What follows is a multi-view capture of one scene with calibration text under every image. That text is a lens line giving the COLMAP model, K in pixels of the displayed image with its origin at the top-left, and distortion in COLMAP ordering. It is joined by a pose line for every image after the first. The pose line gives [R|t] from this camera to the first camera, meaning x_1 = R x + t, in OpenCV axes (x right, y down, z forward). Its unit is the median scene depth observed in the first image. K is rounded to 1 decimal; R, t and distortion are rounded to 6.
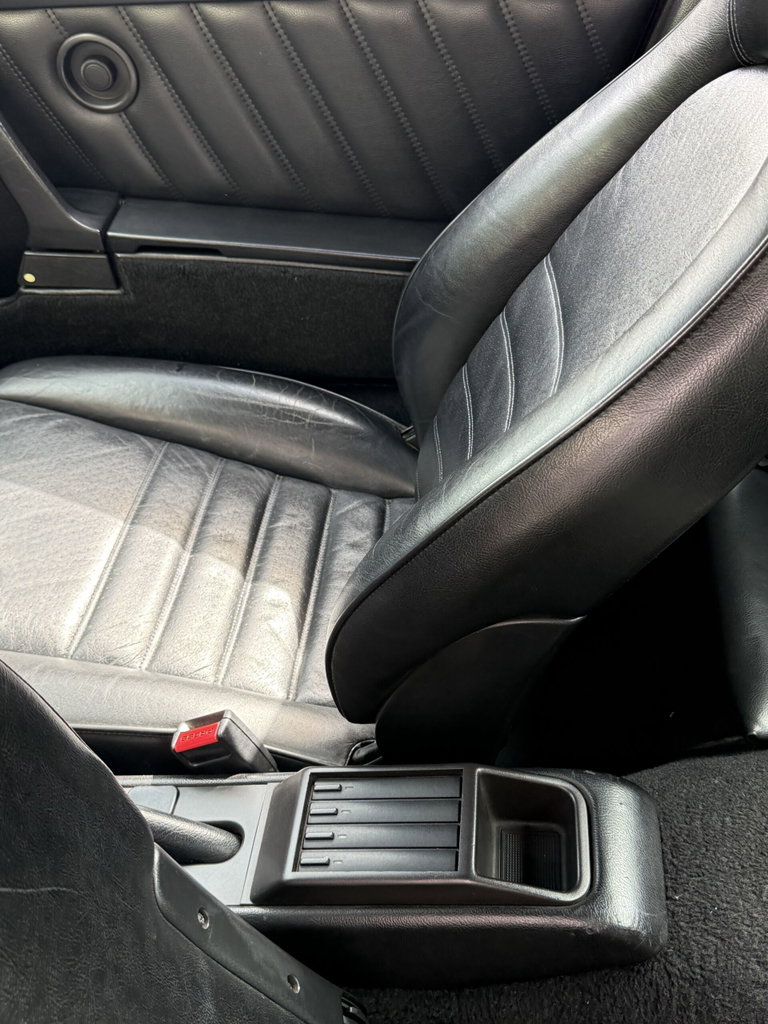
lens RADIAL K [[1054.5, 0, 383.3], [0, 1054.5, 513.6], [0, 0, 1]] dist [0.021237, 0.000000]
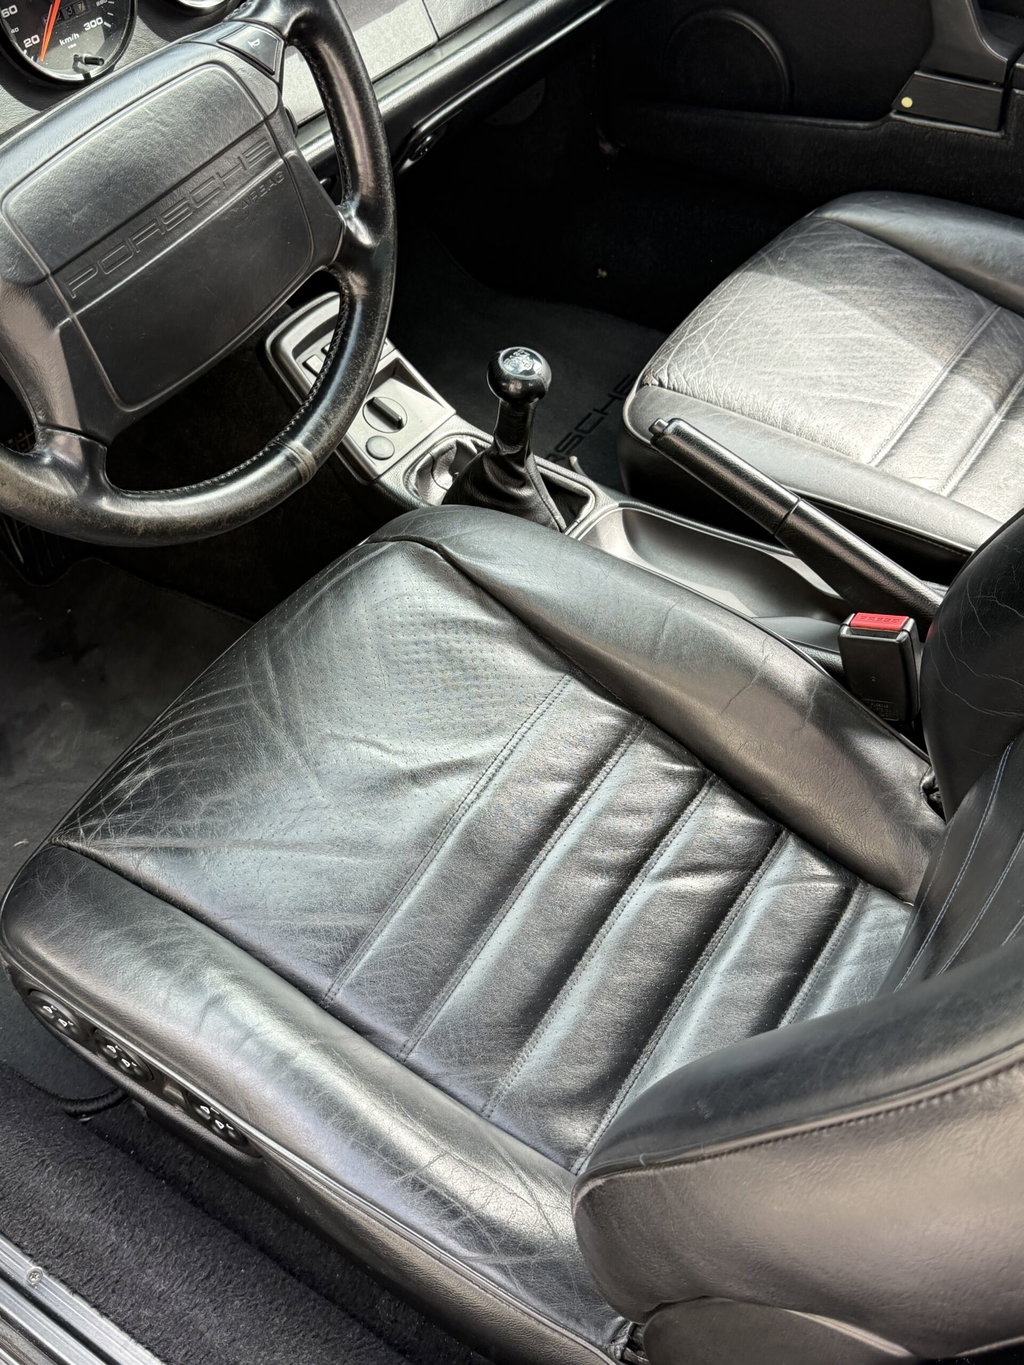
lens RADIAL K [[1405.7, 0, 512.3], [0, 1405.7, 679.7], [0, 0, 1]] dist [0.021237, 0.000000]
pose [[0.892655, 0.311426, -0.325855, -0.084553], [-0.279971, 0.949651, 0.140640, 0.194352], [0.353247, -0.034313, 0.934901, -0.325630]]
